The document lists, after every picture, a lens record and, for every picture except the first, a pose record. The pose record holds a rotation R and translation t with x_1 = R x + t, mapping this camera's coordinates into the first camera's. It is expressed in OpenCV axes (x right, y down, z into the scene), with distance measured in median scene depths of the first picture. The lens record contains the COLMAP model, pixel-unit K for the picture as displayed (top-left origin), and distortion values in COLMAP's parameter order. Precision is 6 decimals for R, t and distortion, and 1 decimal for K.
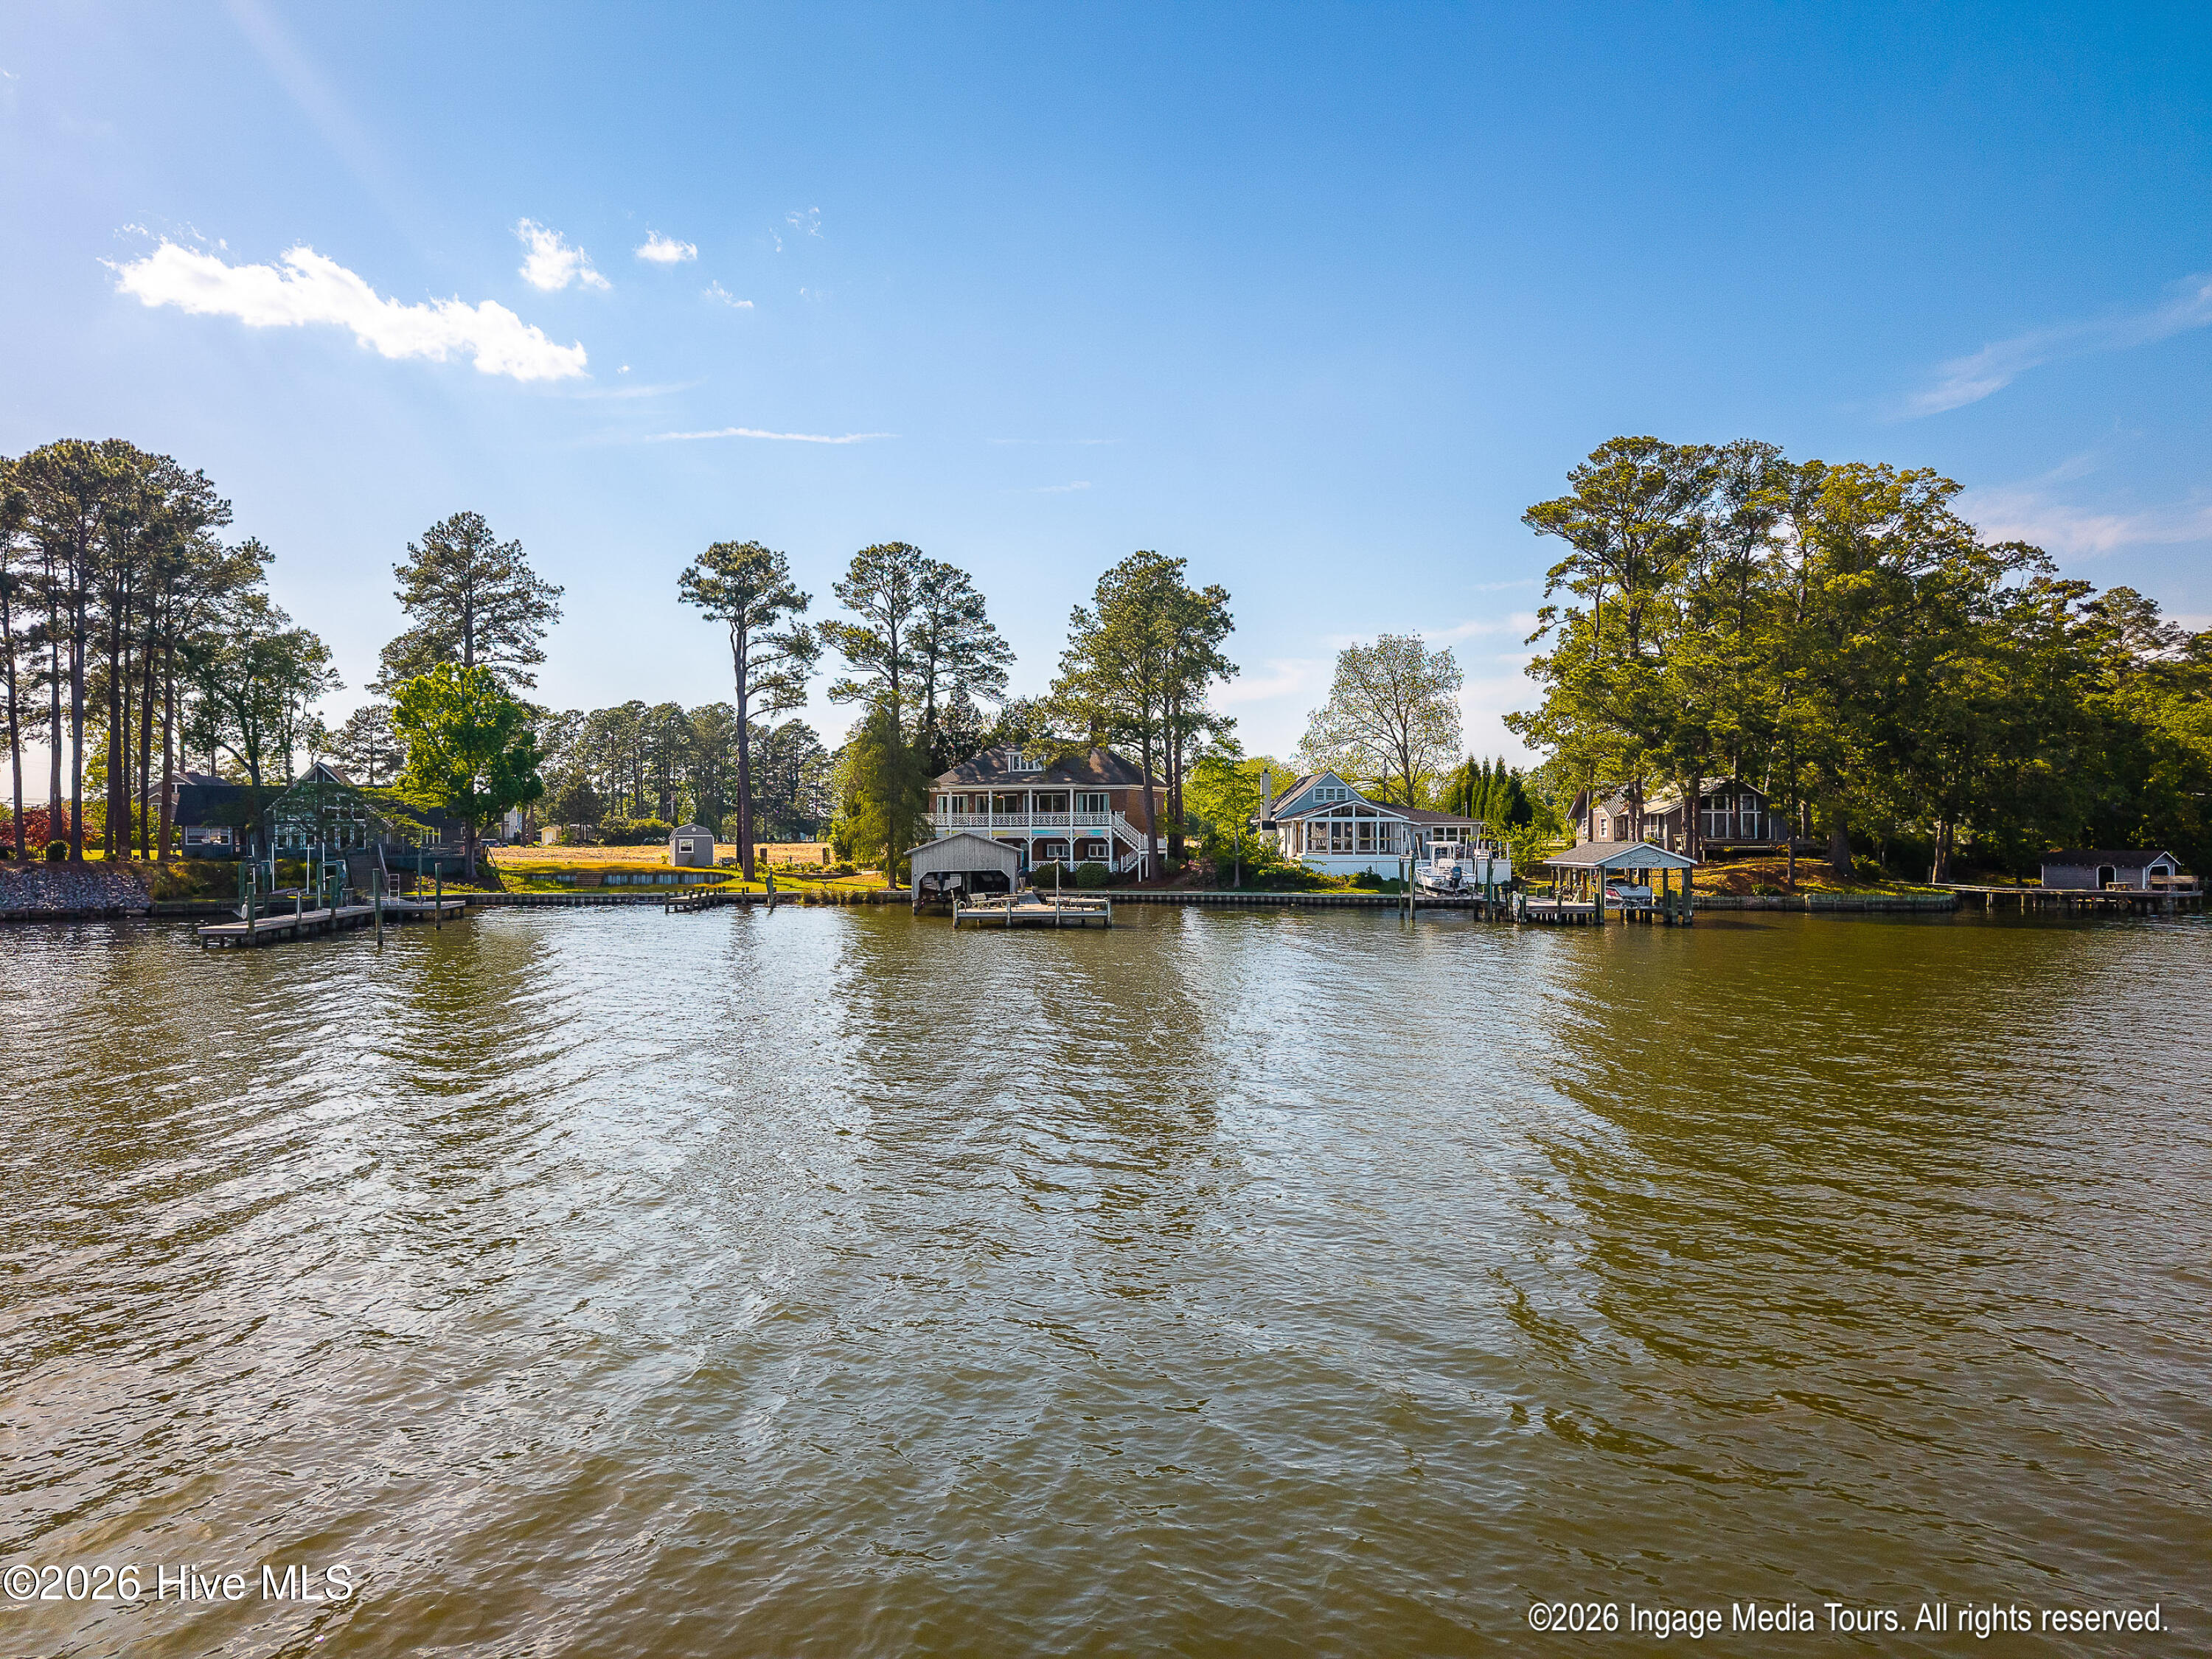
lens RADIAL K [[1504.4, 0, 1100.9], [0, 1504.4, 825.0], [0, 0, 1]] dist [0.090301, -0.100003]
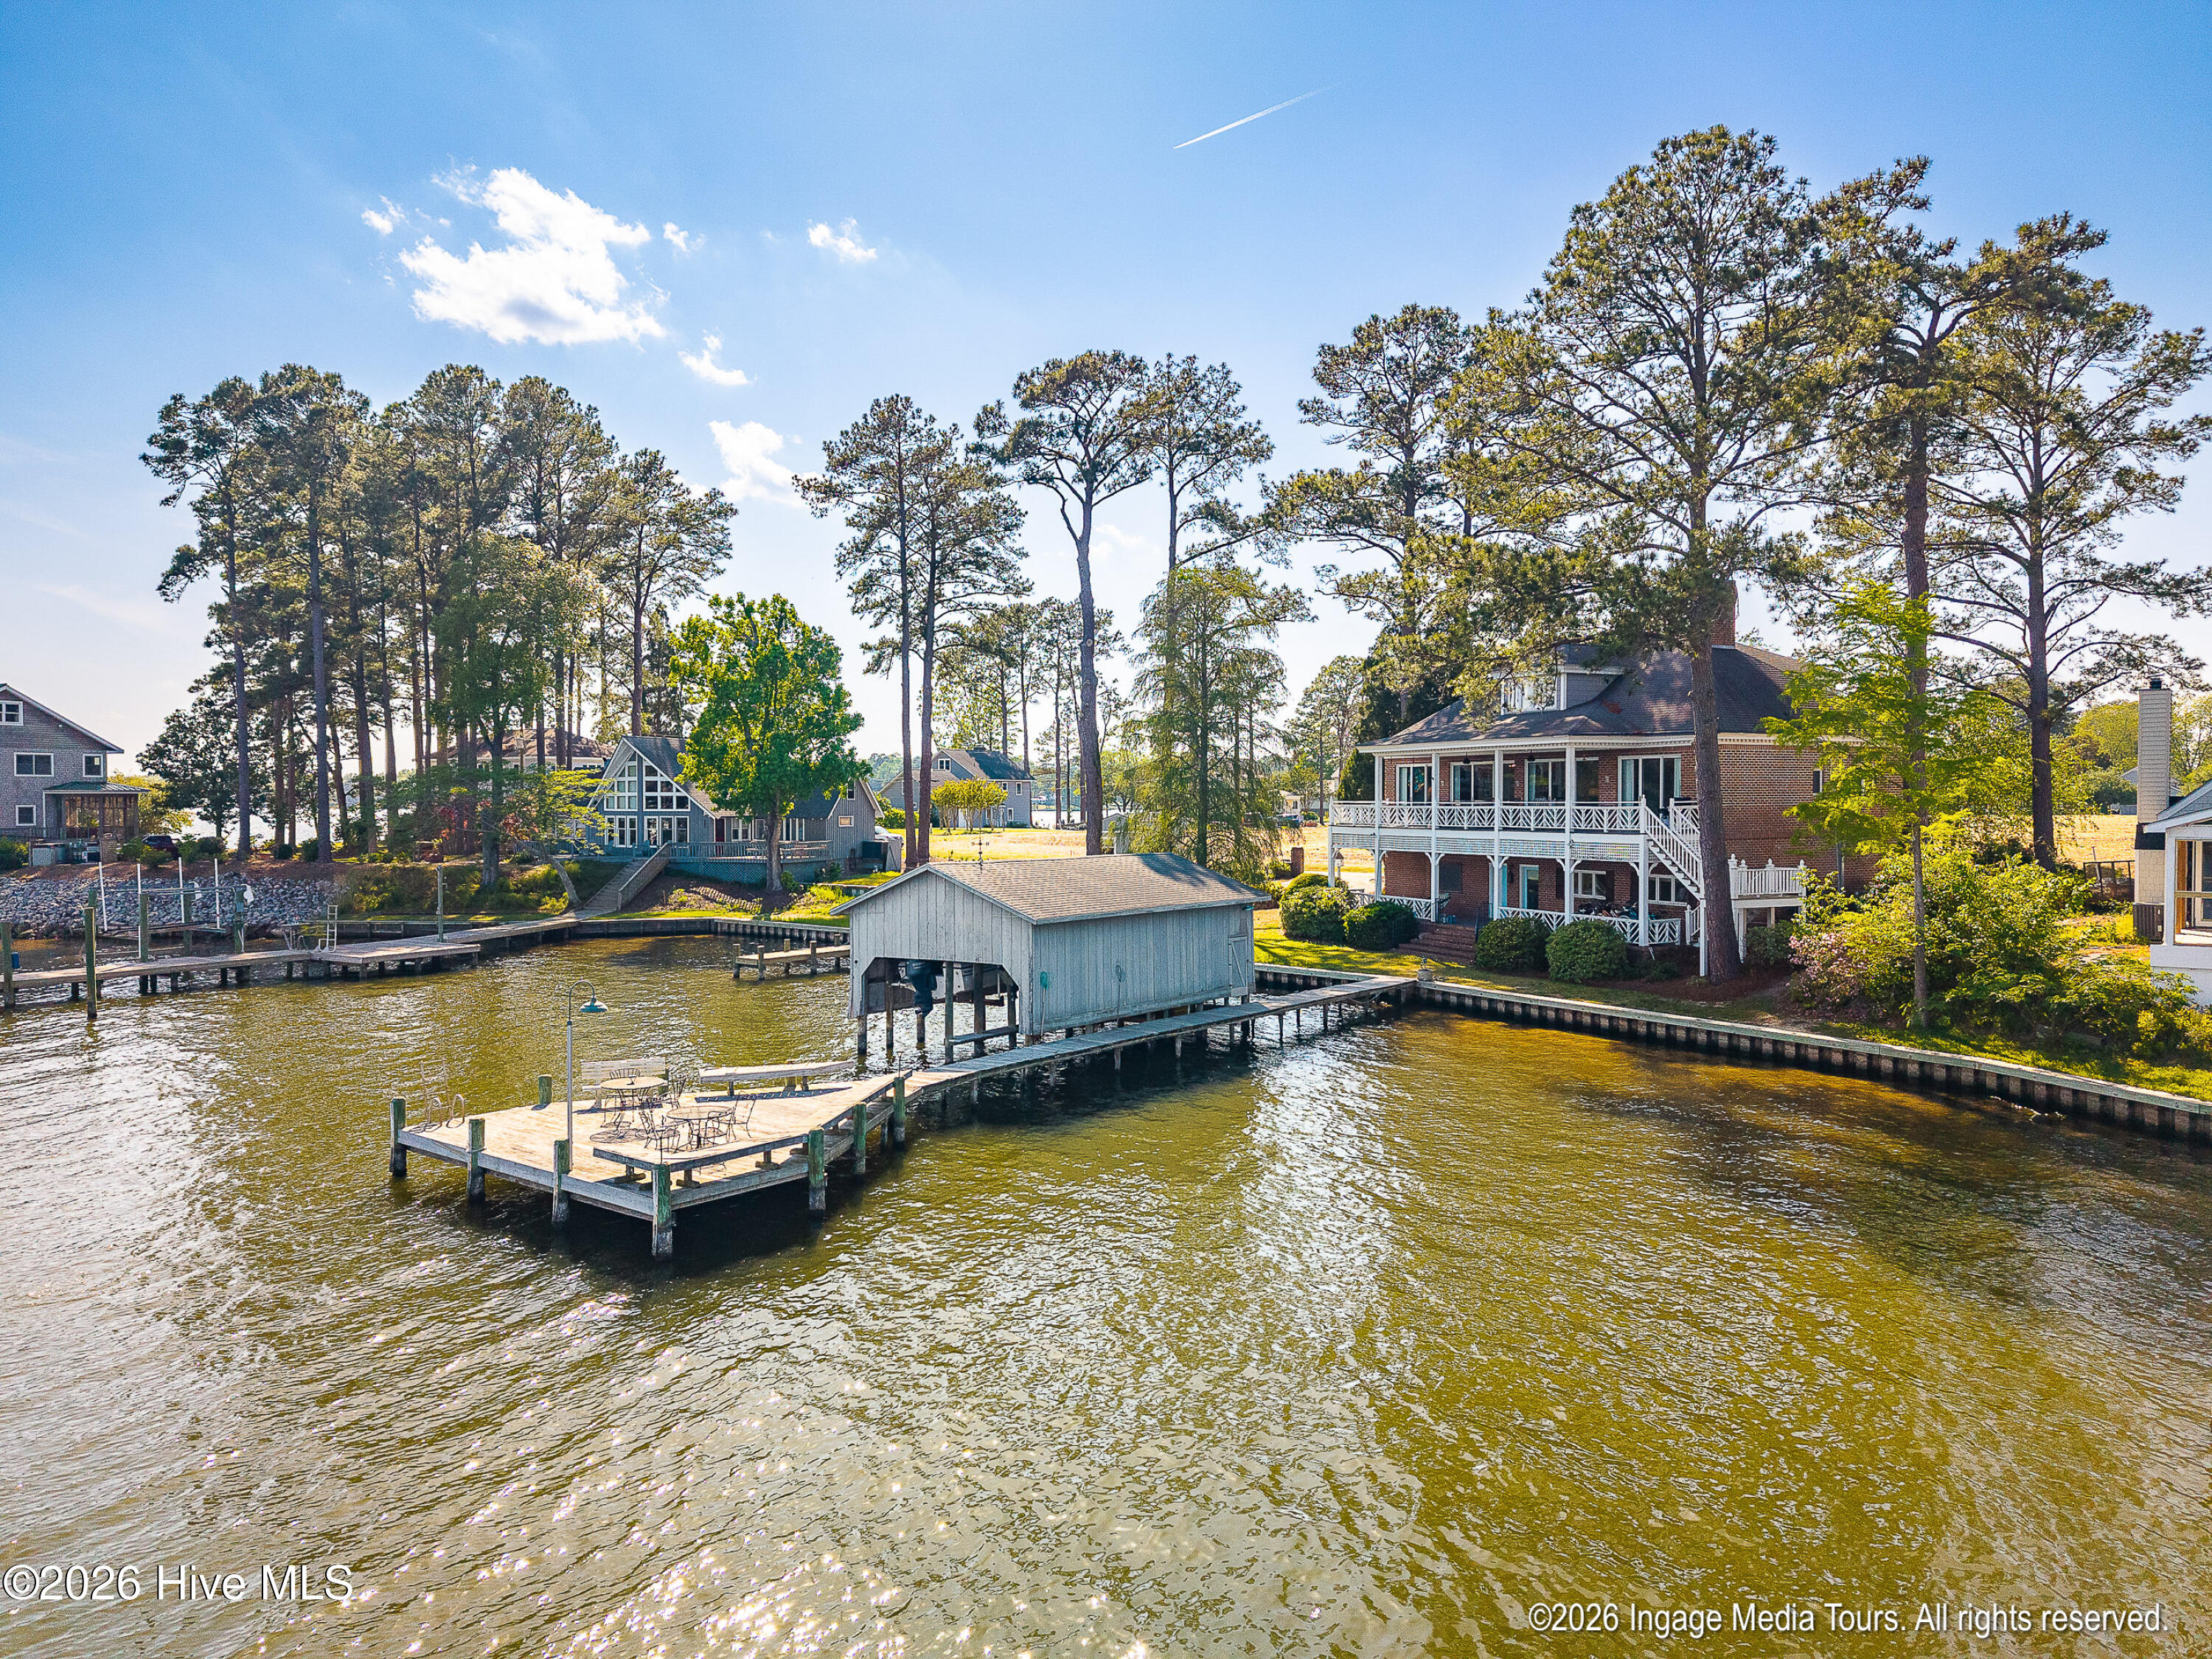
lens RADIAL K [[1465.3, 0, 1077.2], [0, 1465.3, 842.0], [0, 0, 1]] dist [0.063942, -0.075352]
pose [[0.728442, 0.021403, -0.684774, 0.156303], [0.004800, 0.999328, 0.036341, -0.011926], [0.685091, -0.029759, 0.727849, 0.534352]]
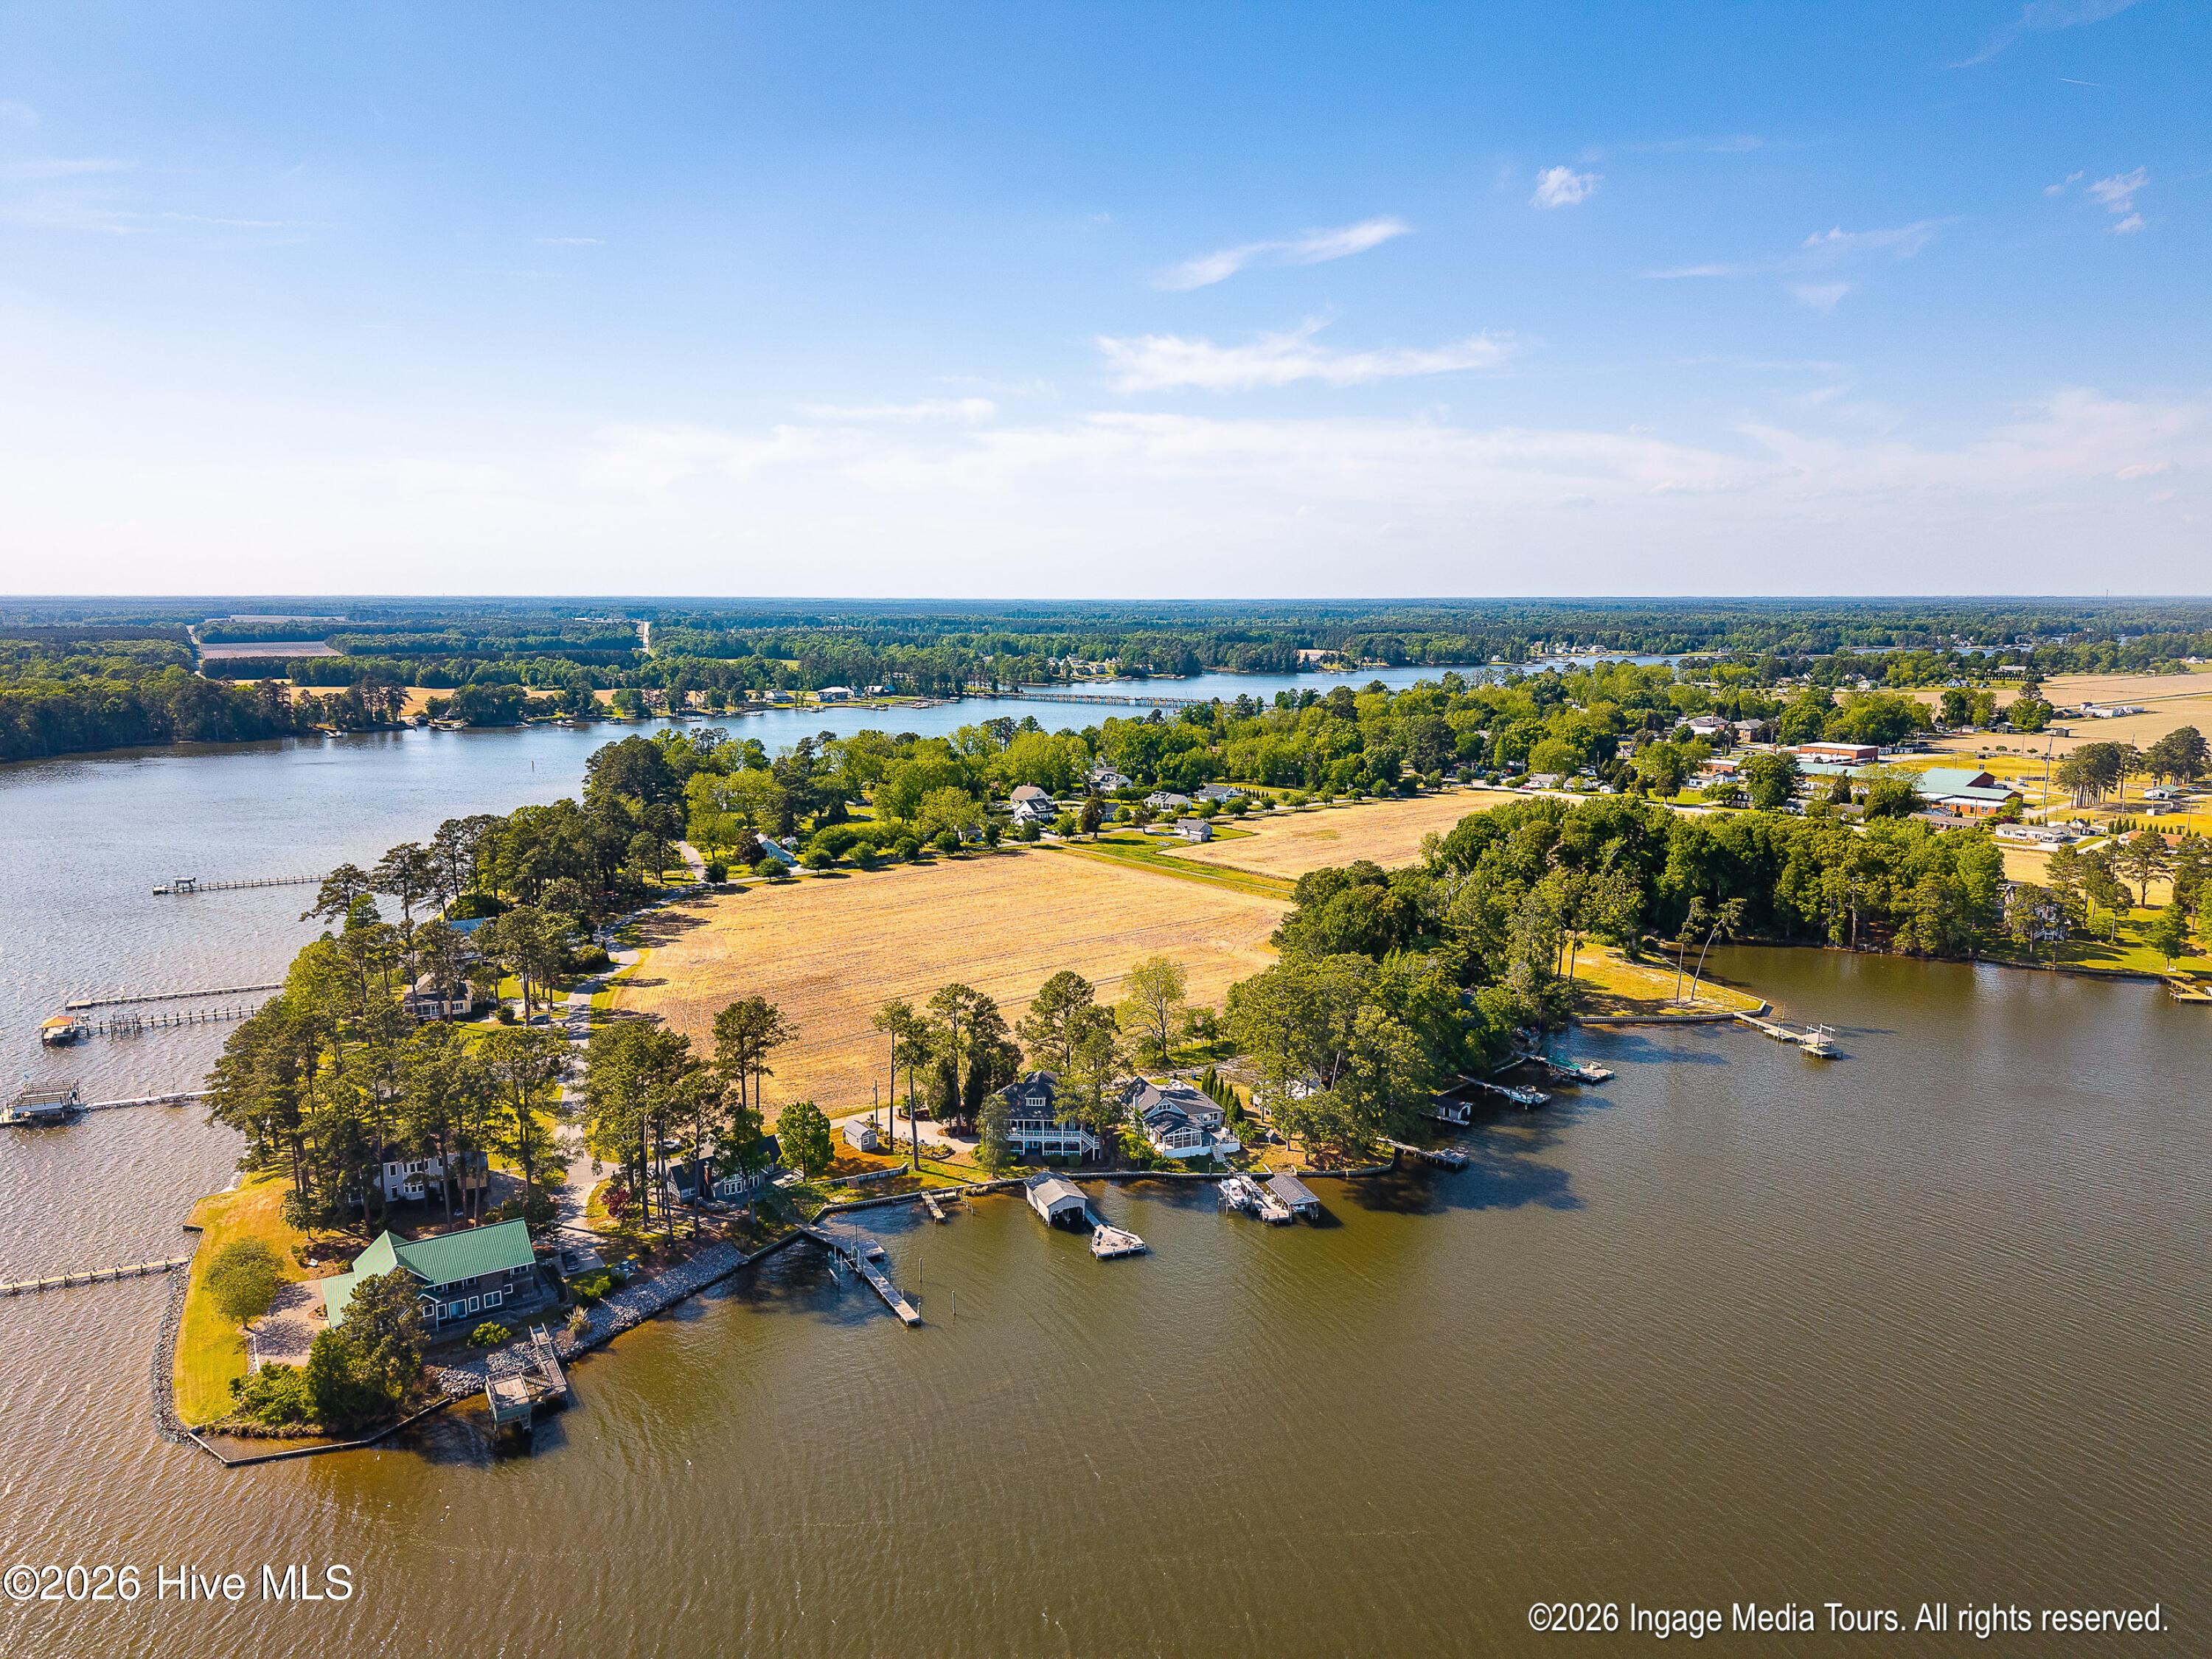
lens RADIAL K [[1504.4, 0, 1100.9], [0, 1504.4, 825.0], [0, 0, 1]] dist [0.090301, -0.100003]
pose [[0.951412, -0.051991, 0.303501, -0.588224], [-0.001591, 0.984800, 0.173687, -0.799731], [-0.307918, -0.165731, 0.936867, -1.017469]]
